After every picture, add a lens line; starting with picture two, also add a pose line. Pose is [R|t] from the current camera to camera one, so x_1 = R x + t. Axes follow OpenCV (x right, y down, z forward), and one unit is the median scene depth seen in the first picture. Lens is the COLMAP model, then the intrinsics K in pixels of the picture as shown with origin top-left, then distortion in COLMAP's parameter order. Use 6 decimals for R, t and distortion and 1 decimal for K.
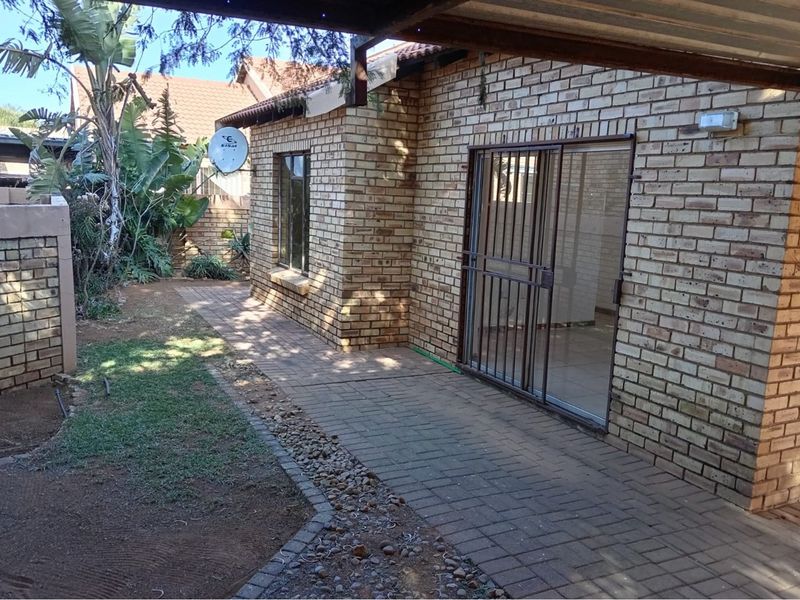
lens RADIAL K [[678.3, 0, 394.8], [0, 678.3, 307.9], [0, 0, 1]] dist [0.058715, -0.106046]
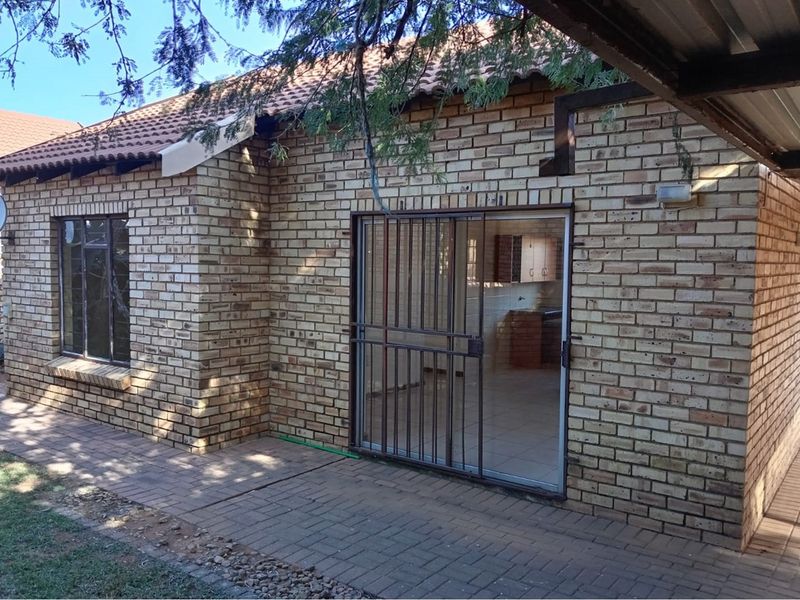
lens RADIAL K [[678.3, 0, 397.4], [0, 678.3, 302.8], [0, 0, 1]] dist [0.058715, -0.106046]
pose [[0.889455, -0.059679, 0.453110, -0.358959], [0.099877, 0.992855, -0.065289, -0.062618], [-0.445976, 0.103327, 0.889061, 0.212916]]
